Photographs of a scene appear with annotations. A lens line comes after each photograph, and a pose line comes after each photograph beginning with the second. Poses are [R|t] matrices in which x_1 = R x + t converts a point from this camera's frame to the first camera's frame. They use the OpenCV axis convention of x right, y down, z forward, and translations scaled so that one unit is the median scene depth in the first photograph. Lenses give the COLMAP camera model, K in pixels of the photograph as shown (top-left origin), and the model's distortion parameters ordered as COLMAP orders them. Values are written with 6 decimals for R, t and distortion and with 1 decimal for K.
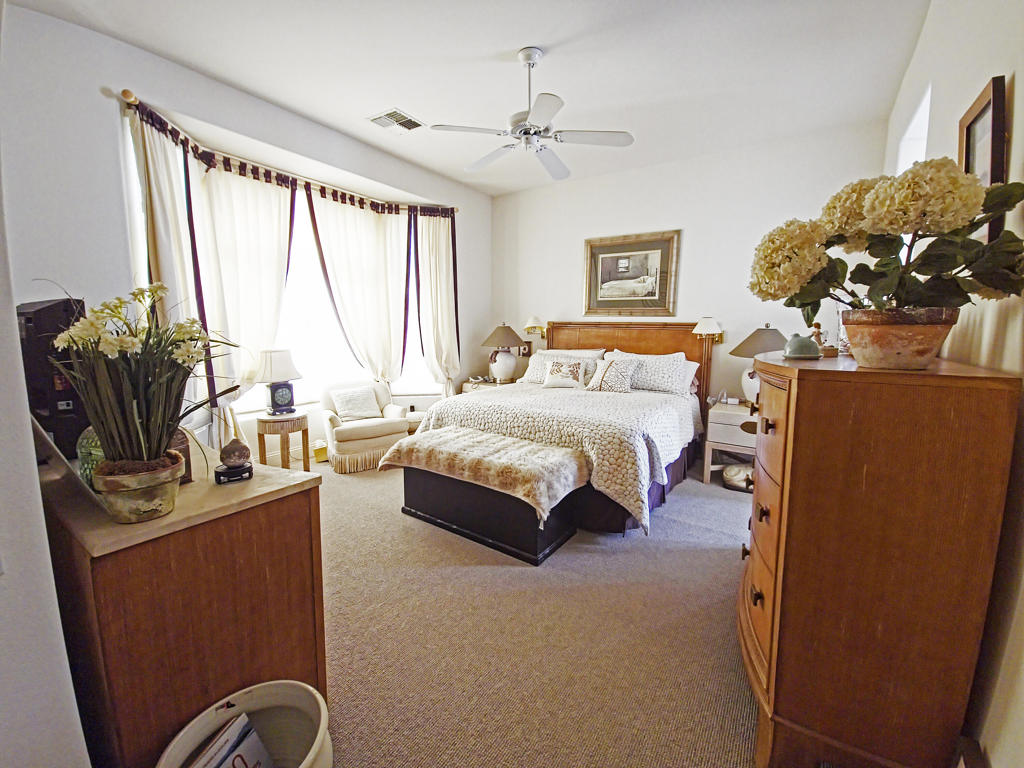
lens RADIAL K [[422.8, 0, 509.3], [0, 422.8, 379.7], [0, 0, 1]] dist [0.025515, -0.000119]
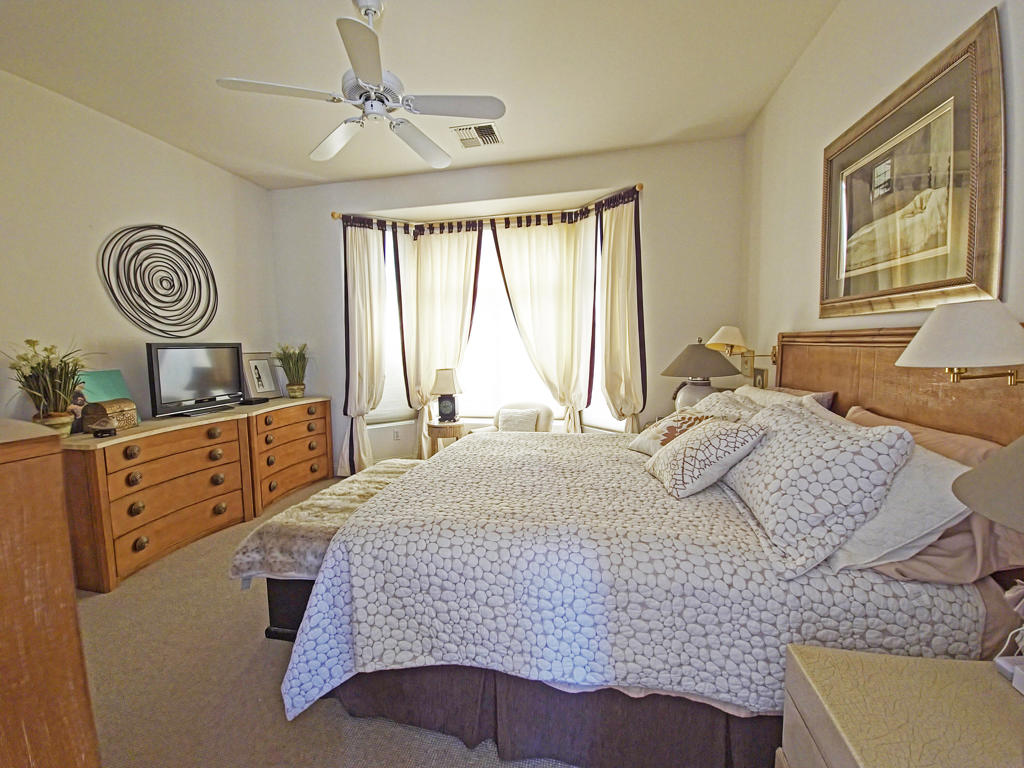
lens RADIAL K [[422.8, 0, 509.3], [0, 422.8, 379.7], [0, 0, 1]] dist [0.025515, -0.000119]
pose [[0.383305, 0.062222, -0.921524, 0.554516], [-0.101146, 0.994555, 0.025082, -0.074551], [0.918067, 0.083595, 0.387511, 0.613042]]
